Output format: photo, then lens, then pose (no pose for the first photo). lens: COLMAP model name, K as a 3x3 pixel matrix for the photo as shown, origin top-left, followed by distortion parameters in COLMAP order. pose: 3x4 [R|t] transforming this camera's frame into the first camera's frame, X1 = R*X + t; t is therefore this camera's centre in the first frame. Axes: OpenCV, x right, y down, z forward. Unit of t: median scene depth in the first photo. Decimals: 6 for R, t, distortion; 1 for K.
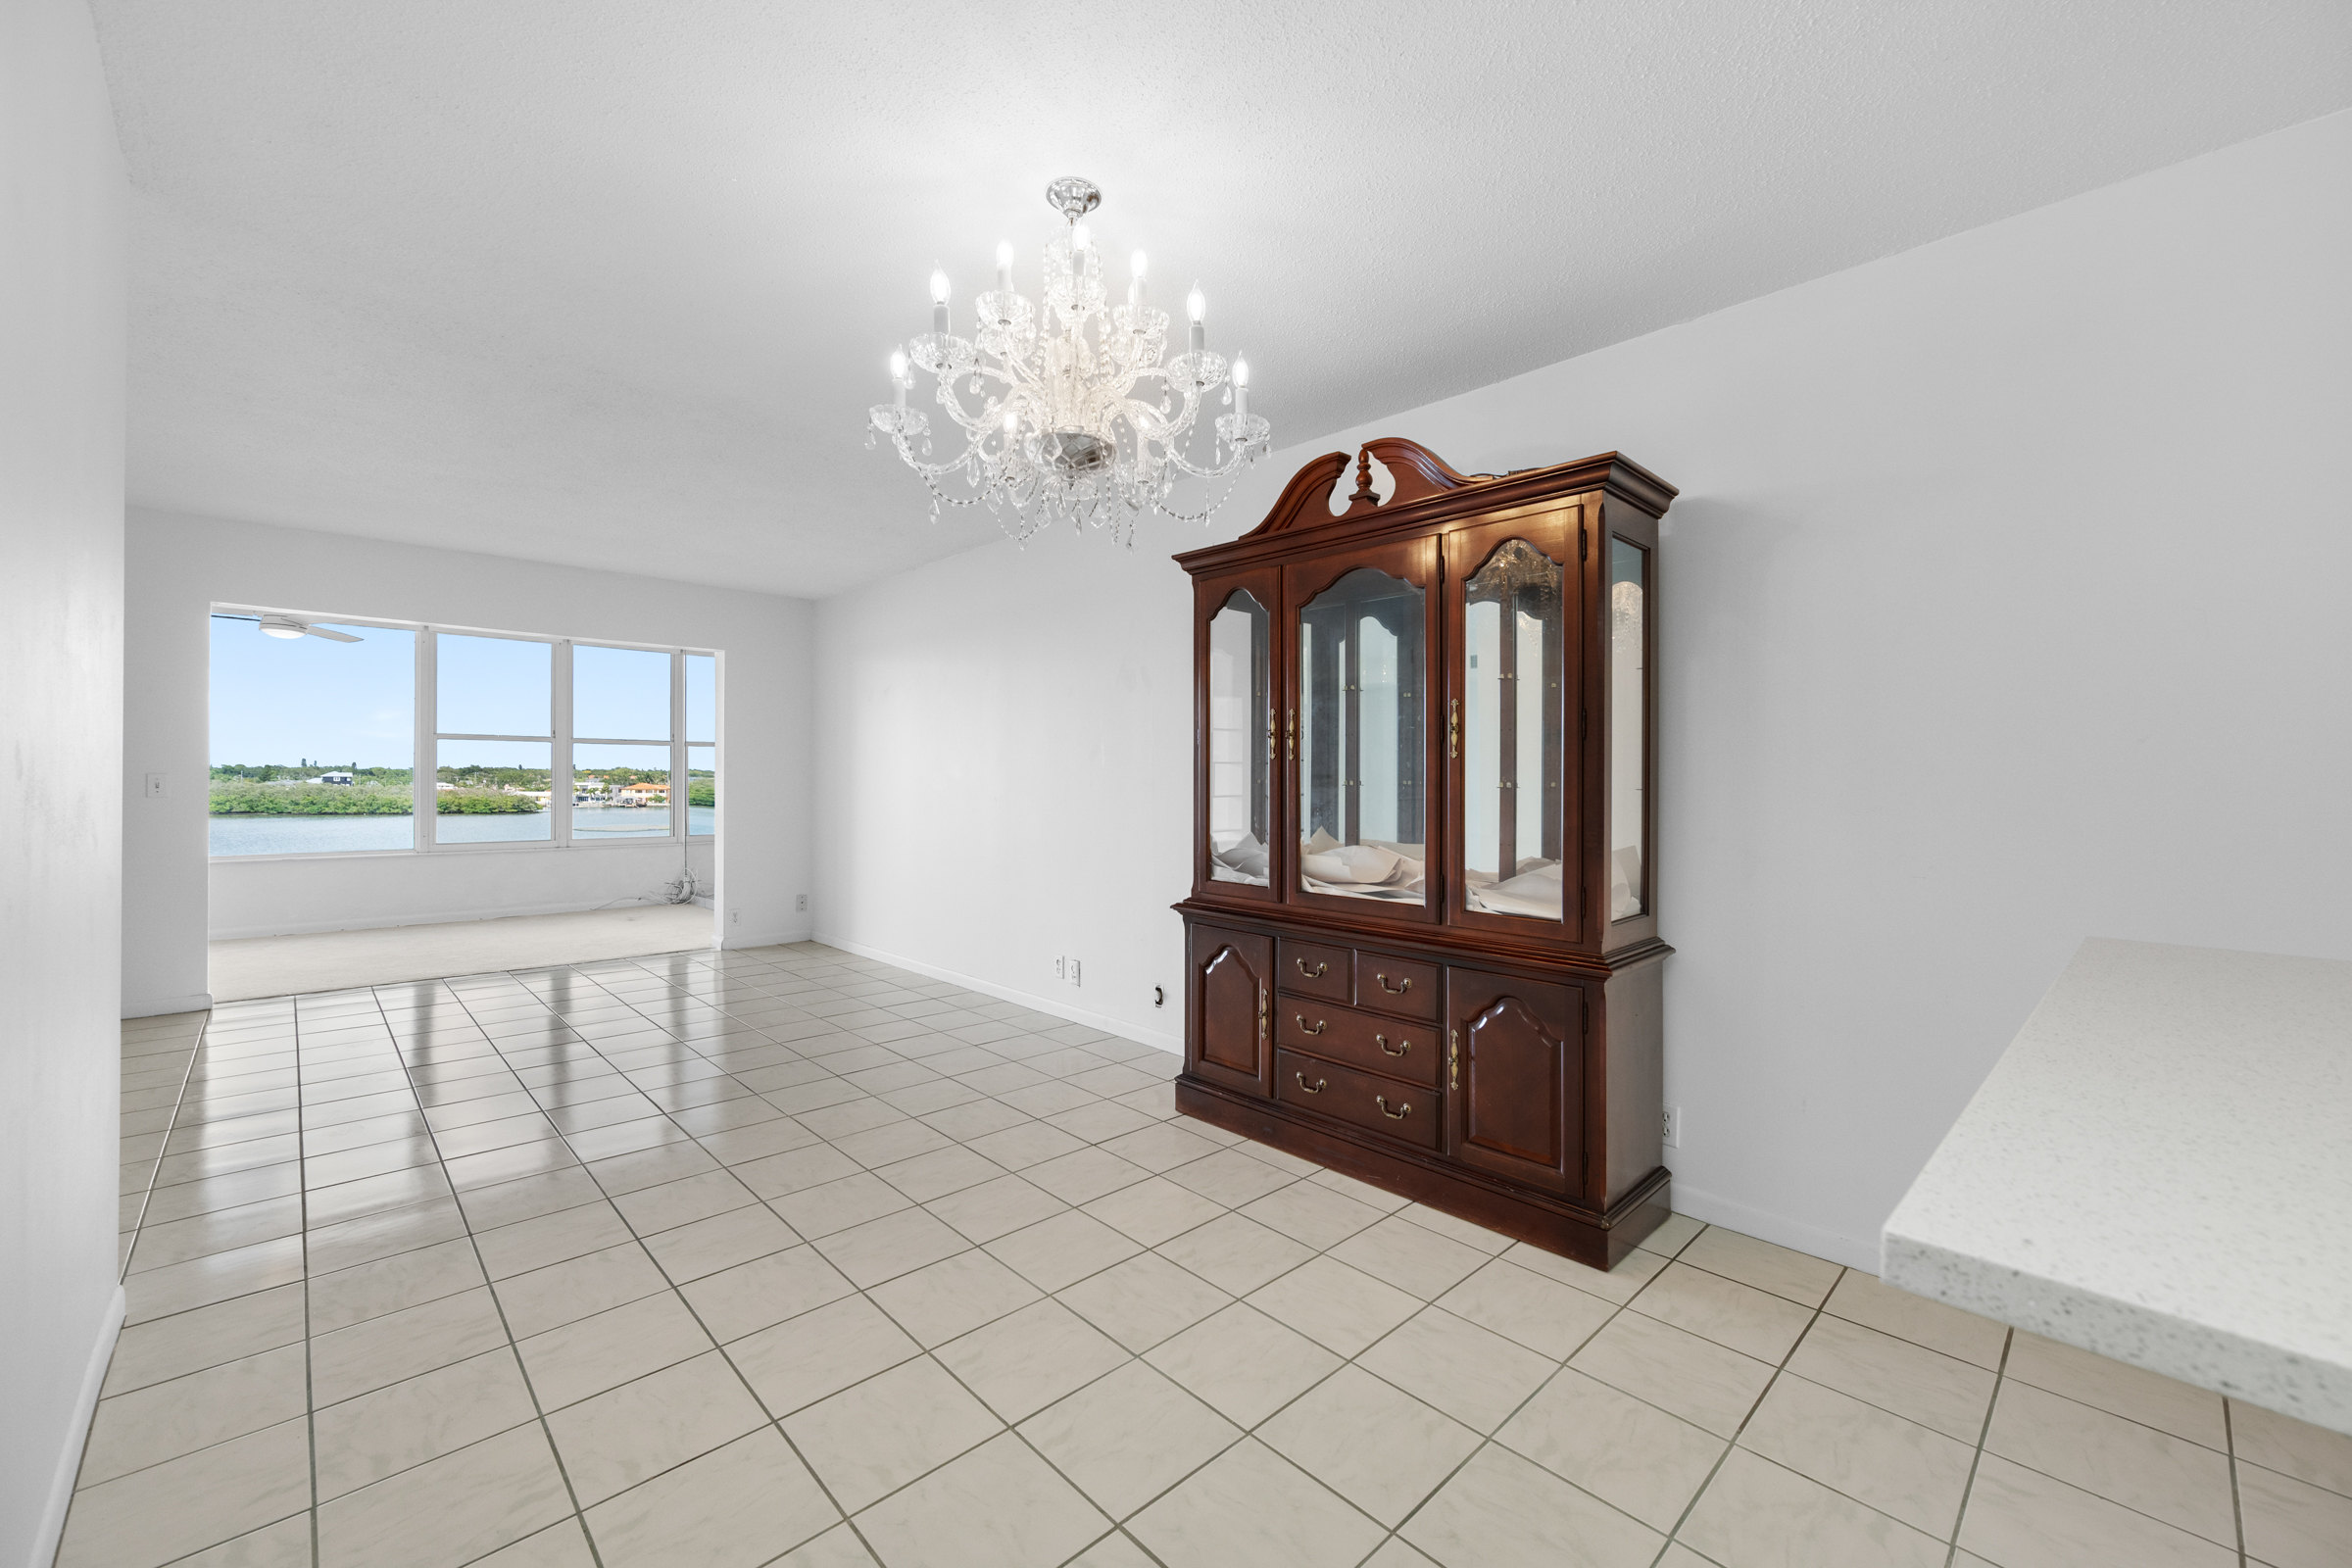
lens RADIAL K [[943.4, 0, 1182.0], [0, 943.4, 780.2], [0, 0, 1]] dist [0.004184, -0.000597]
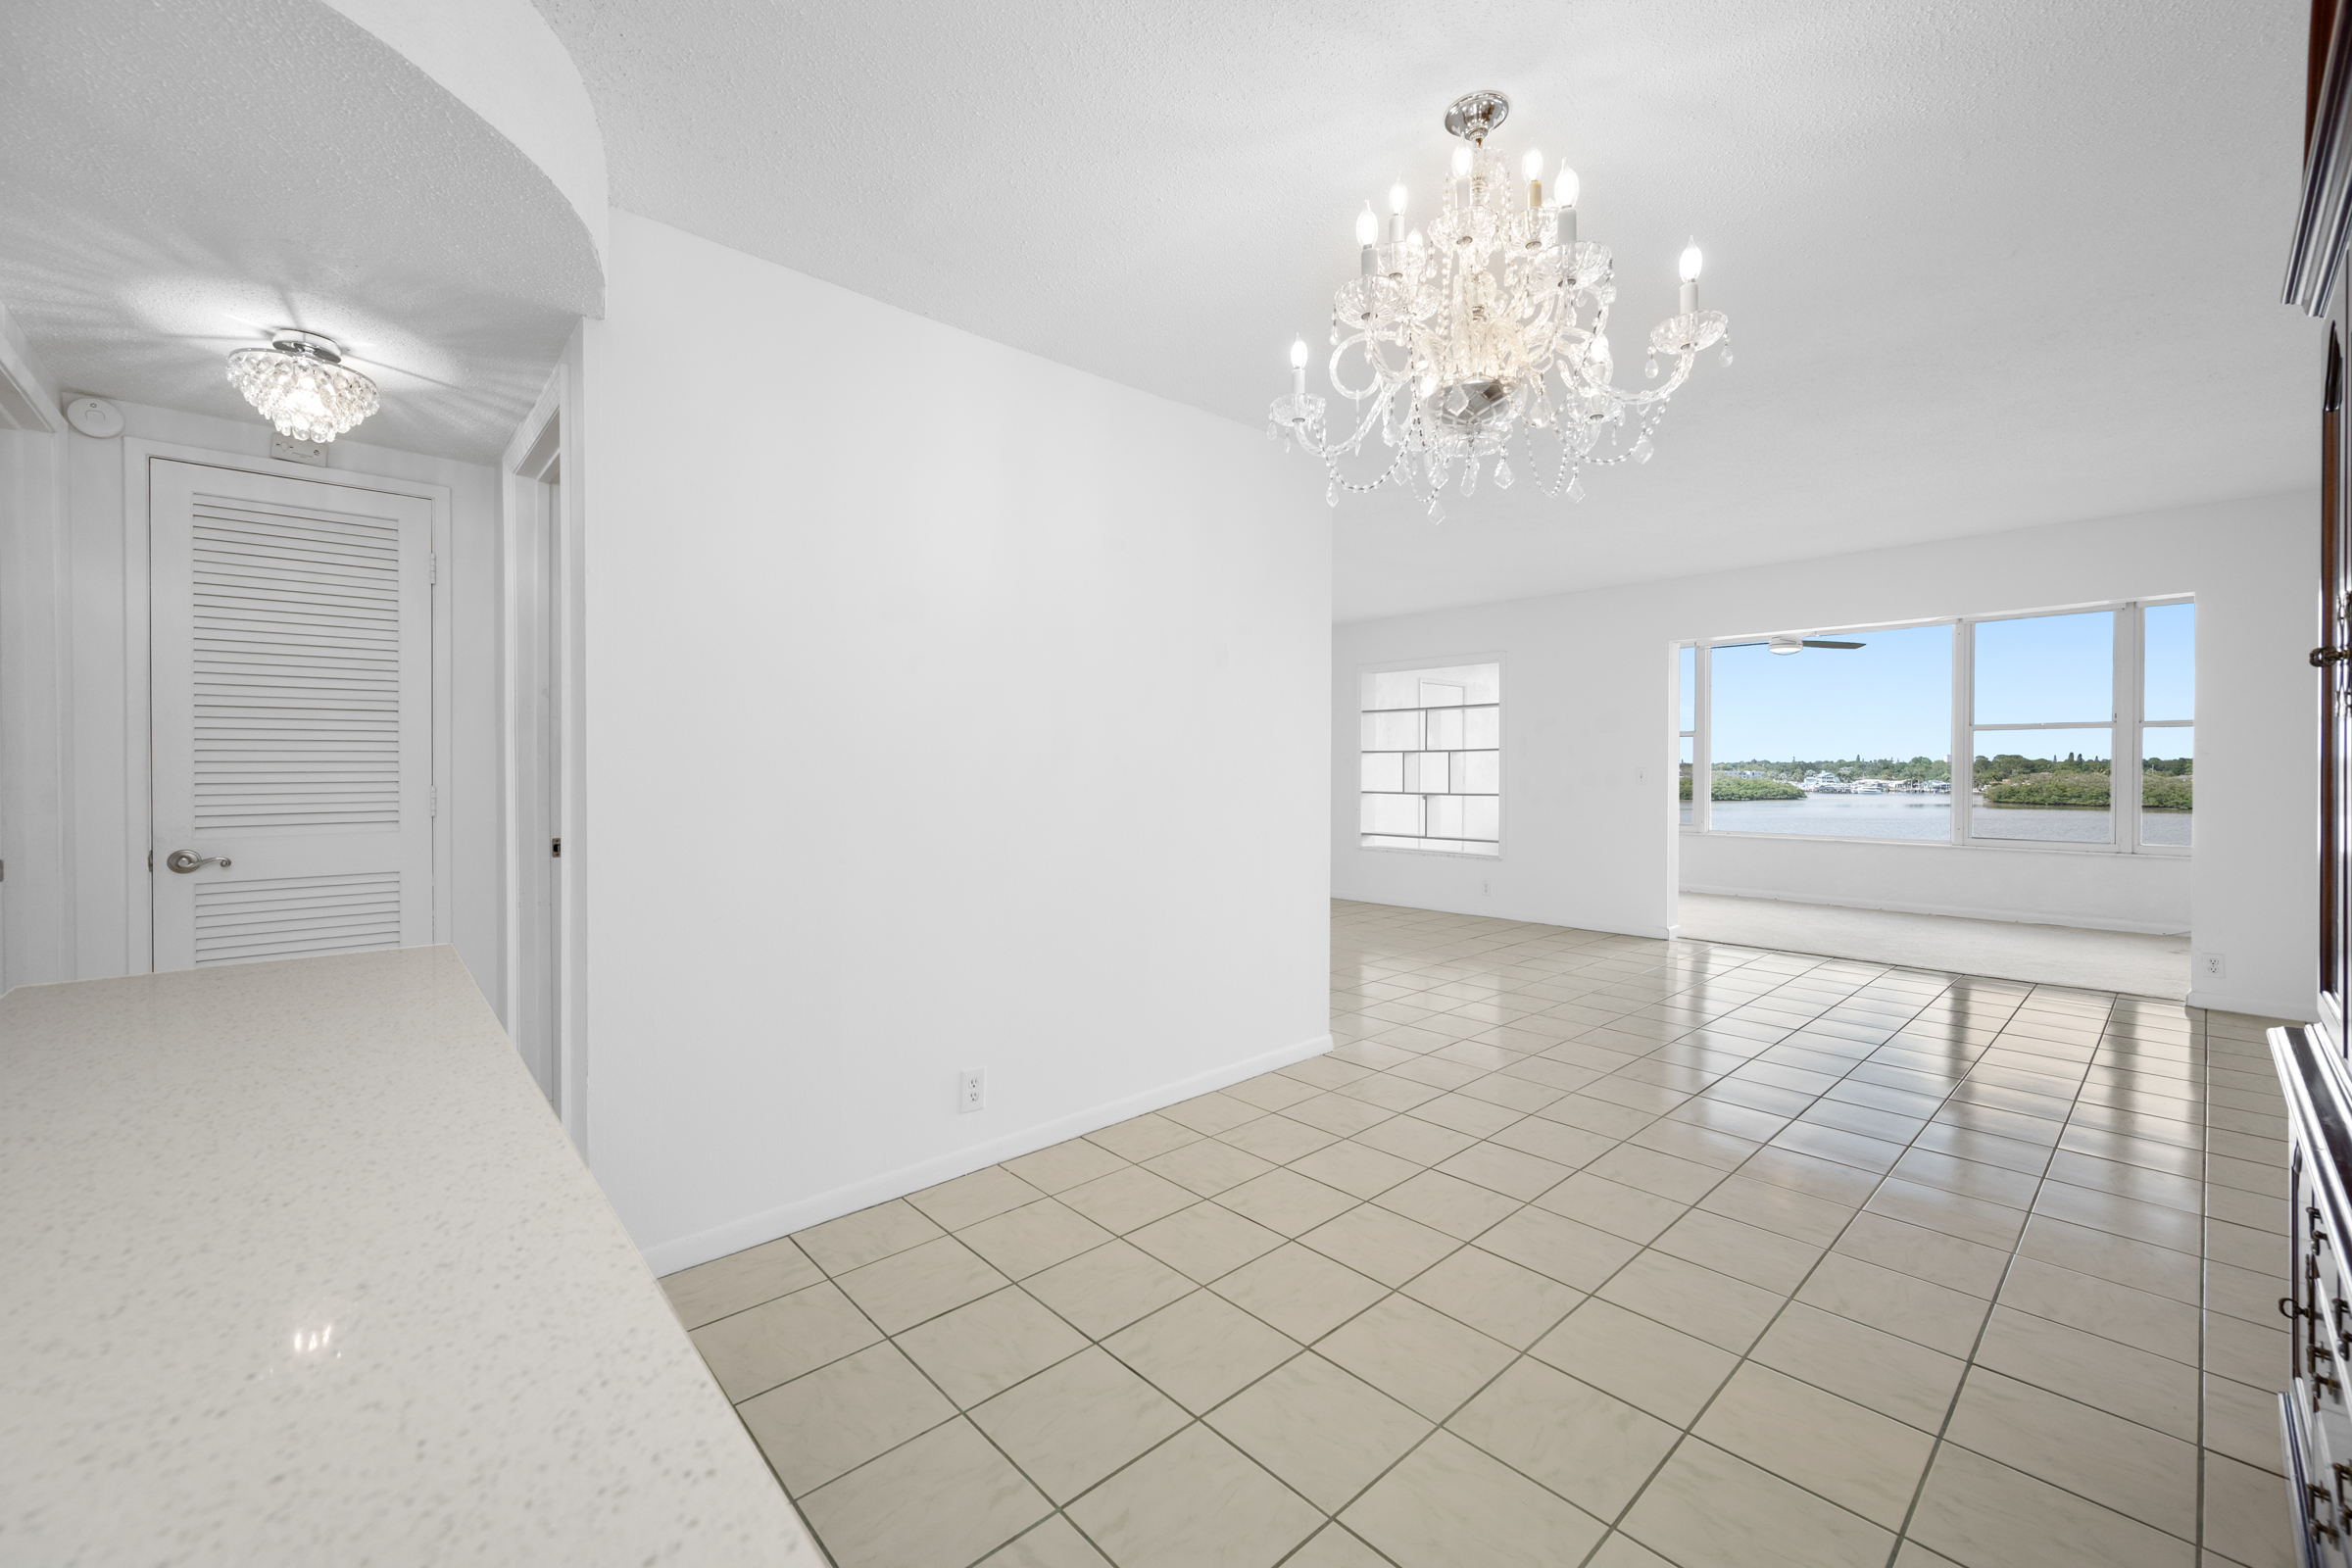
lens RADIAL K [[943.4, 0, 1187.1], [0, 943.4, 782.8], [0, 0, 1]] dist [0.004184, -0.000597]
pose [[-0.022641, 0.010414, -0.999689, 0.210750], [-0.000752, 0.999945, 0.010434, 0.000769], [0.999743, 0.000988, -0.022632, 0.206922]]
